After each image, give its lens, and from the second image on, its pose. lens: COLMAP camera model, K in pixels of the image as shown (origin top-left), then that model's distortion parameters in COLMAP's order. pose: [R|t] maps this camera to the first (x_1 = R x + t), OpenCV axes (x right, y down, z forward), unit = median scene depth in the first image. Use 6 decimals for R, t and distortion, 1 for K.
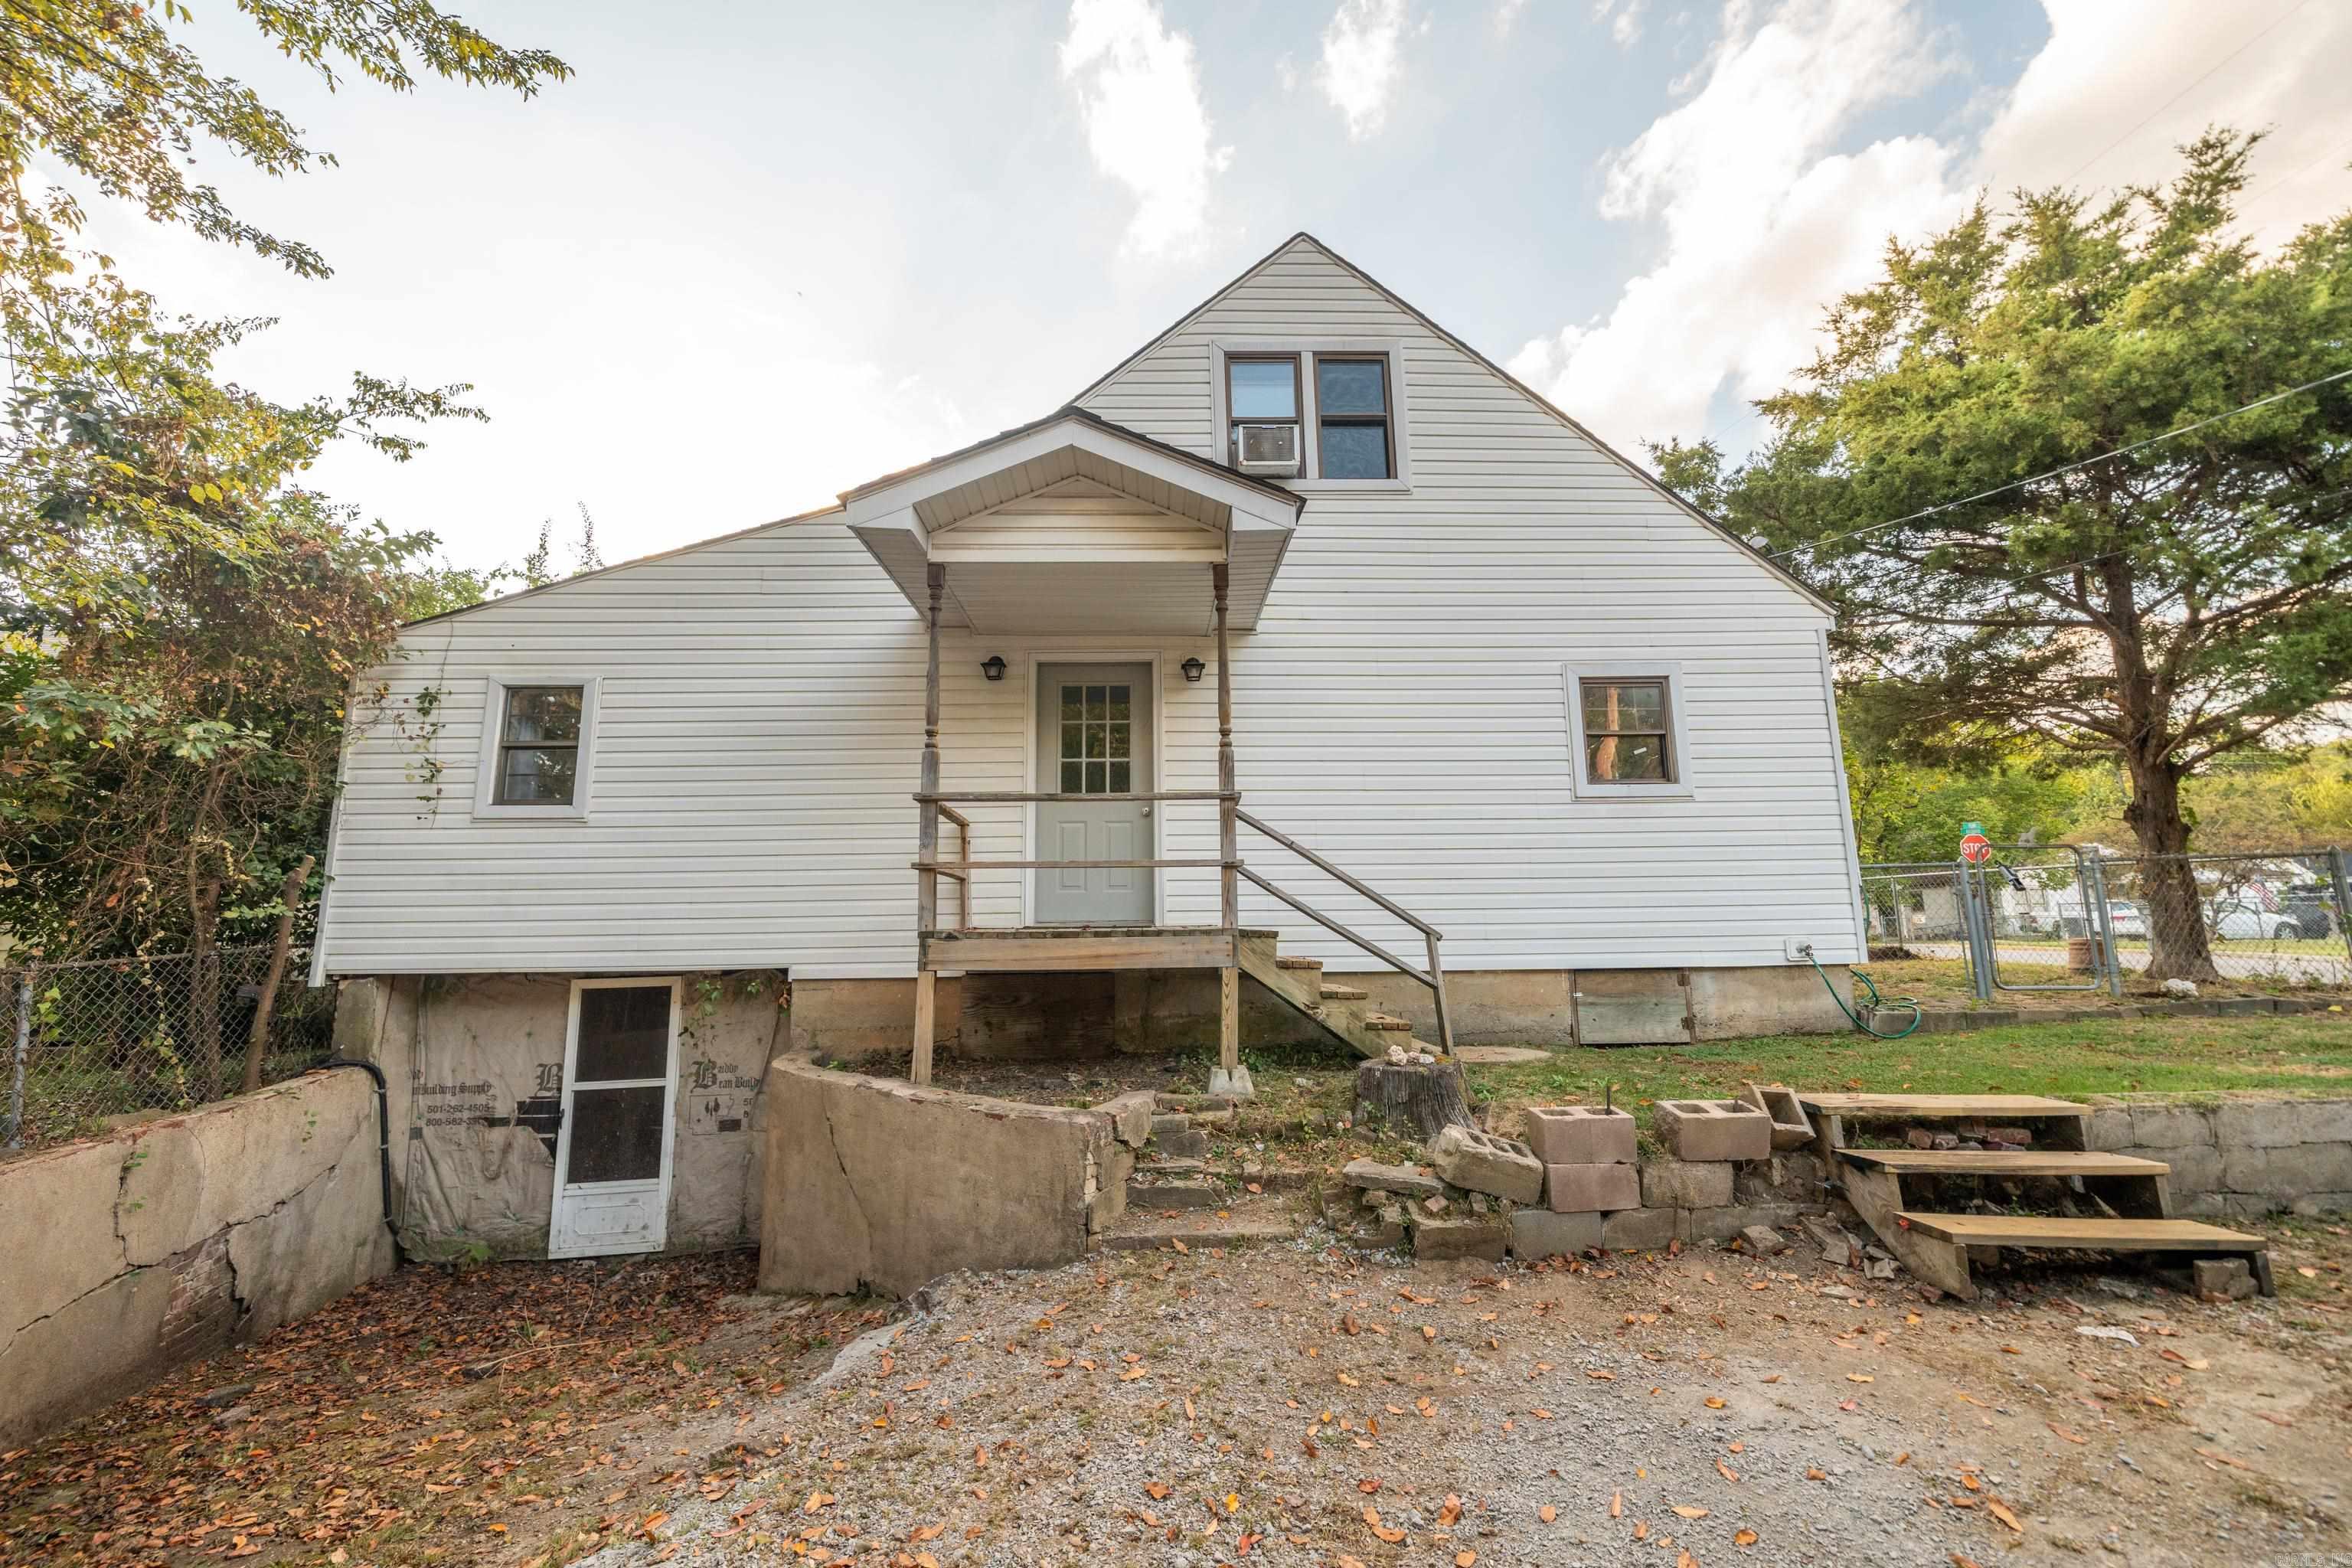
lens RADIAL K [[912.9, 0, 1176.0], [0, 912.9, 784.0], [0, 0, 1]] dist [0.017508, 0.000013]
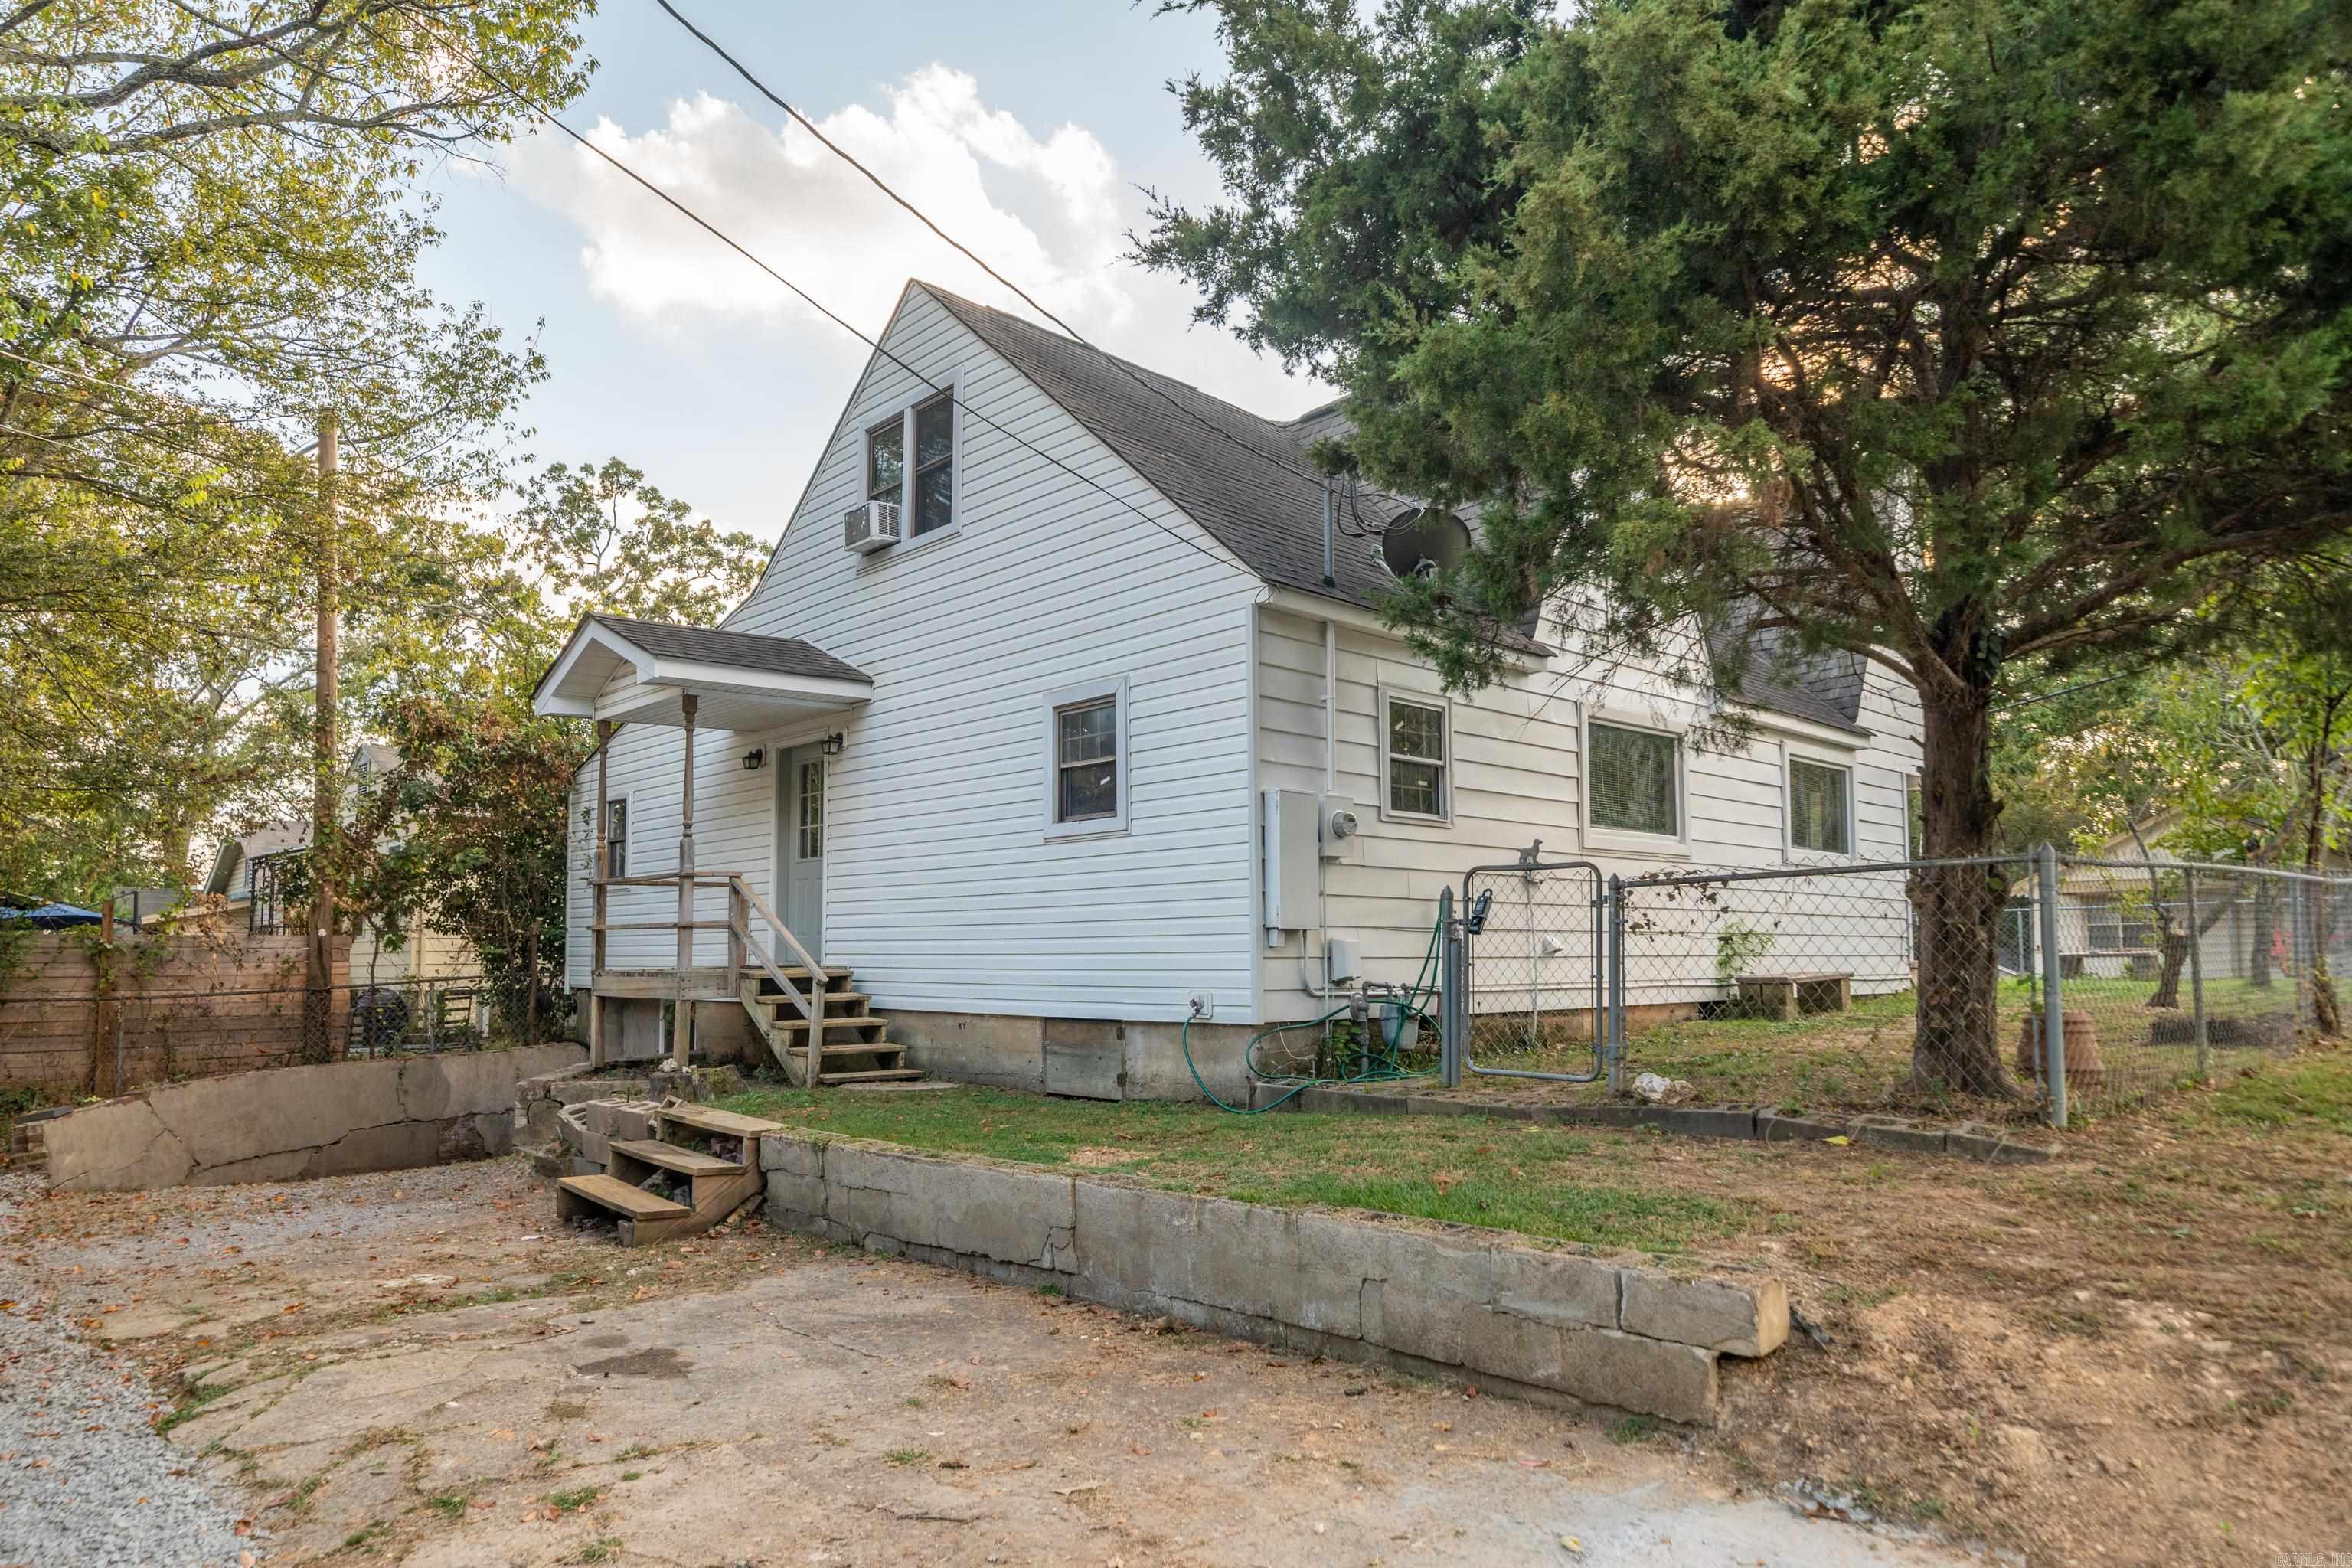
lens RADIAL K [[1433.8, 0, 1174.2], [0, 1433.8, 810.0], [0, 0, 1]] dist [0.007287, 0.002351]
pose [[0.662722, -0.063779, -0.746145, 1.630617], [0.124103, 0.991943, 0.025438, -0.035354], [0.738511, -0.109457, 0.665298, 0.115059]]
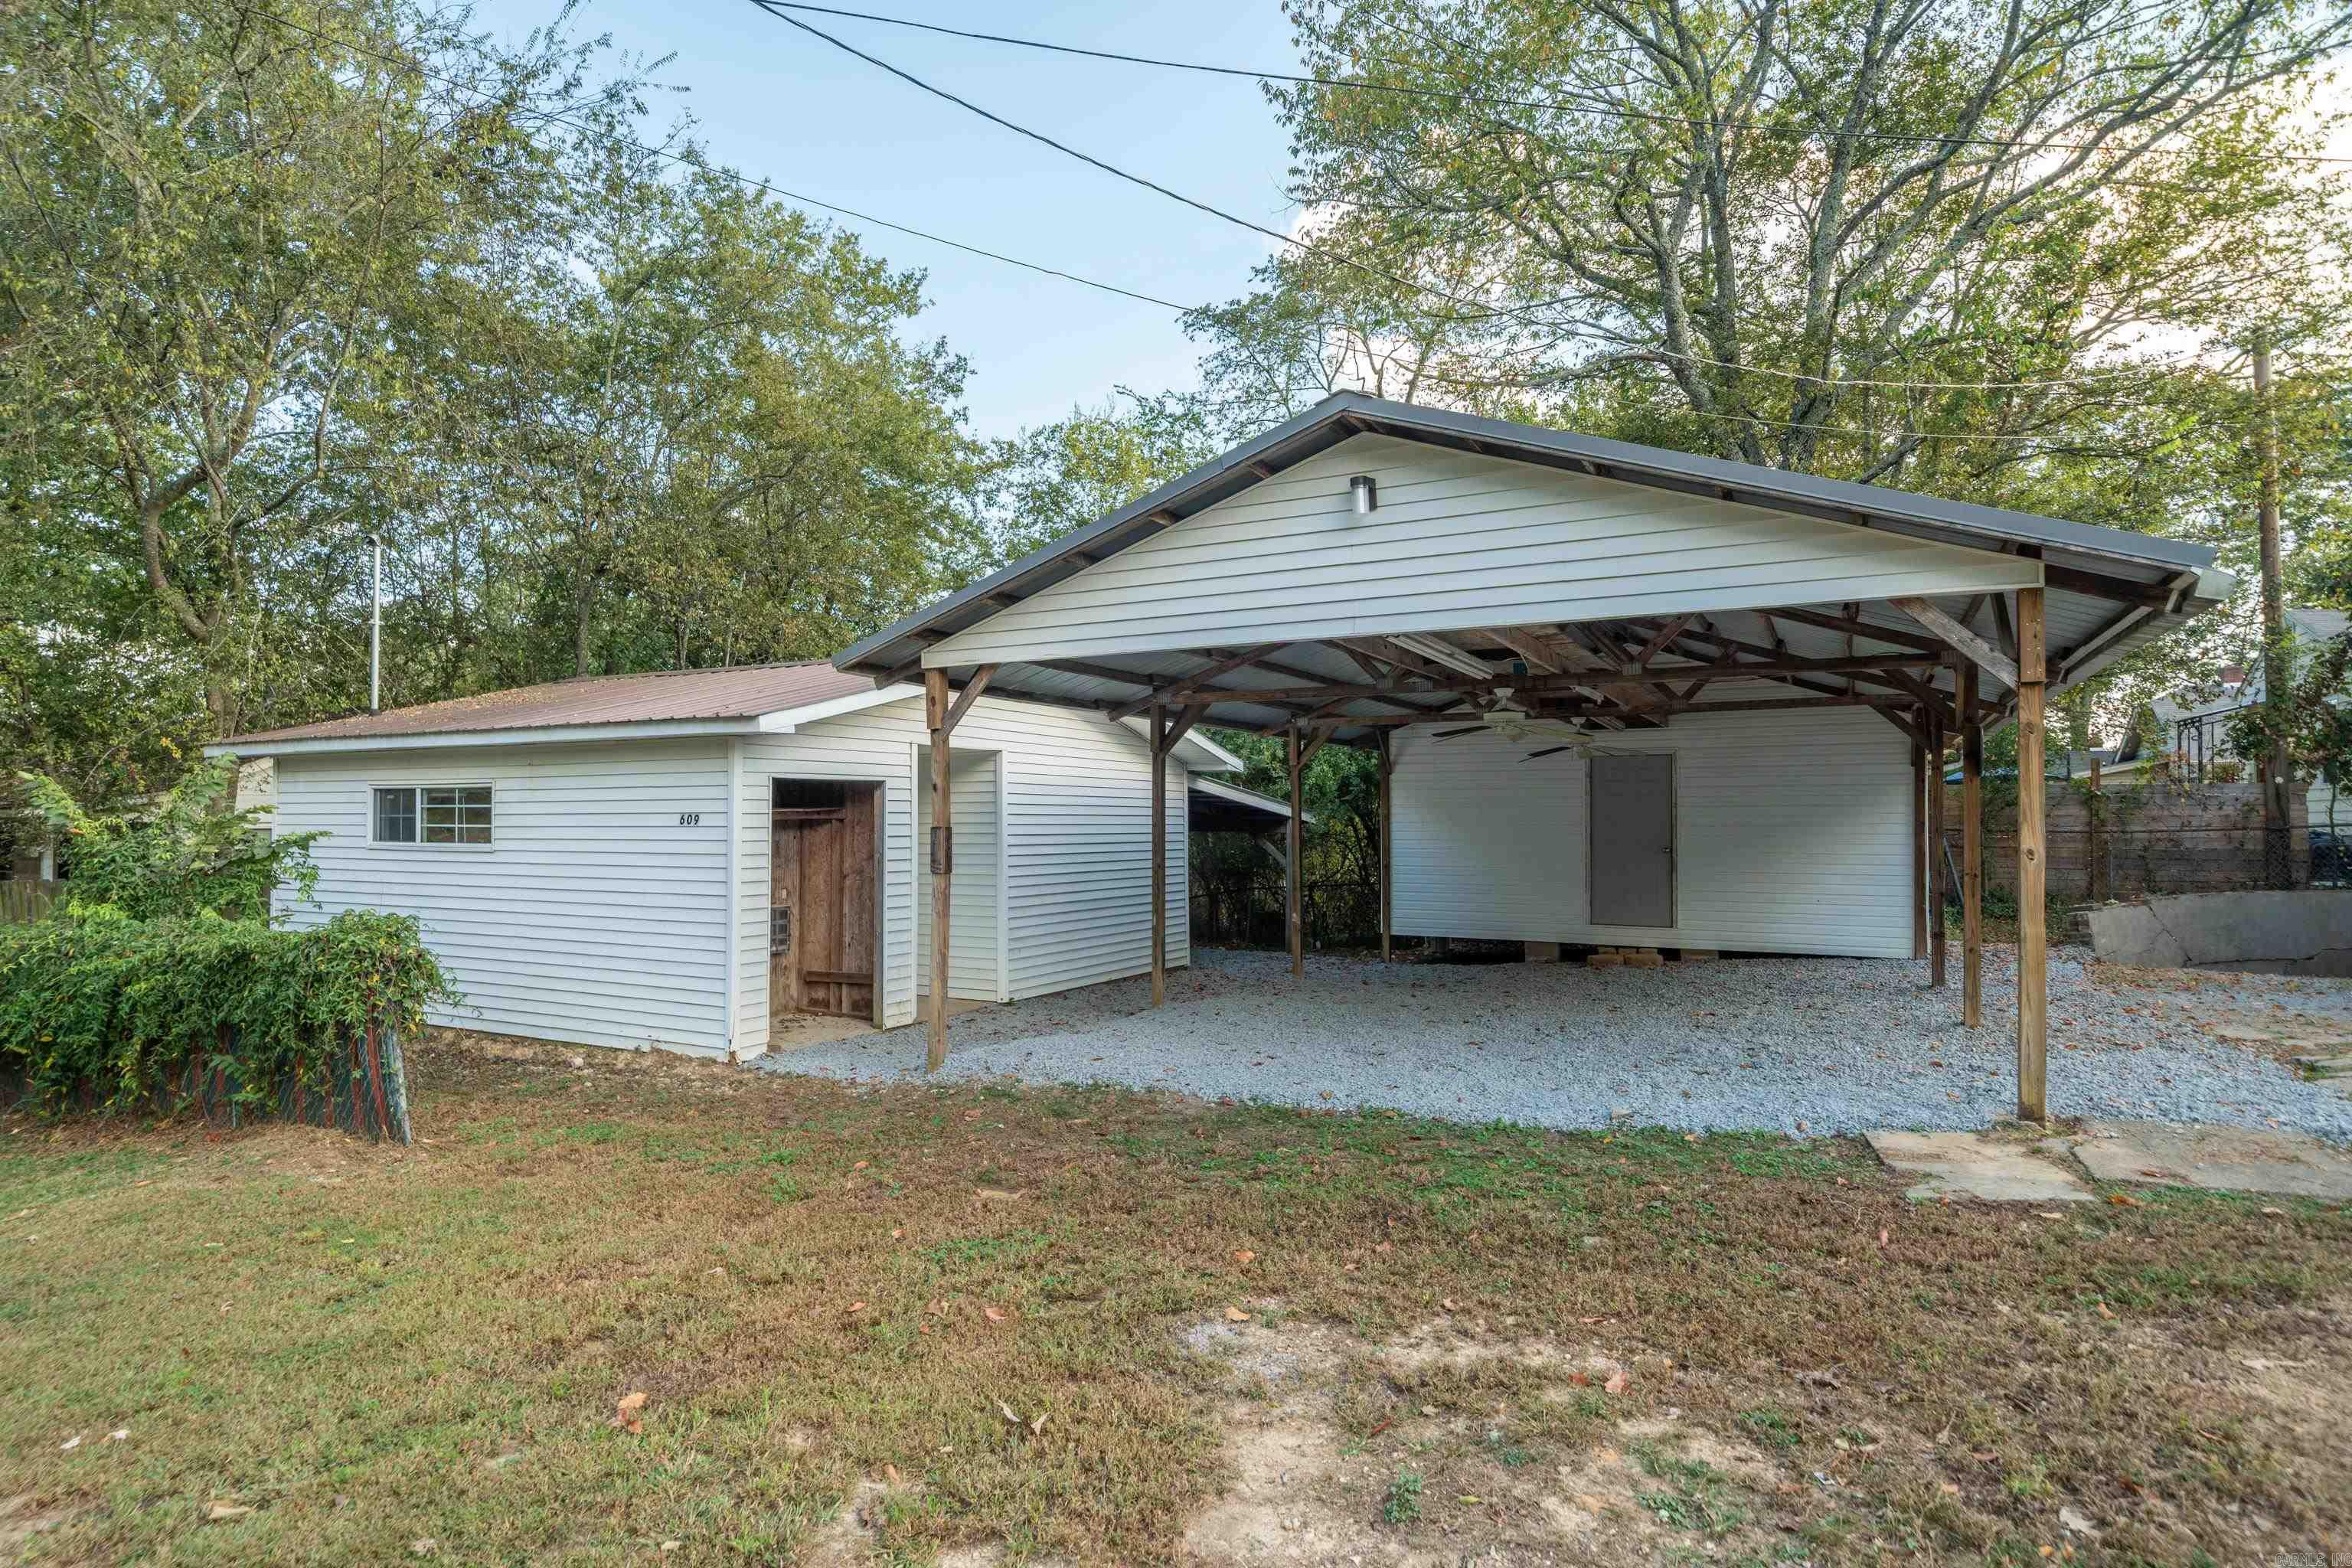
lens RADIAL K [[1260.0, 0, 1177.8], [0, 1260.0, 818.8], [0, 0, 1]] dist [-0.001871, -0.001807]
pose [[-0.476268, 0.016658, -0.879142, 2.003800], [0.161500, 0.984469, -0.068837, -0.049436], [0.864342, -0.174766, -0.471562, -0.047861]]
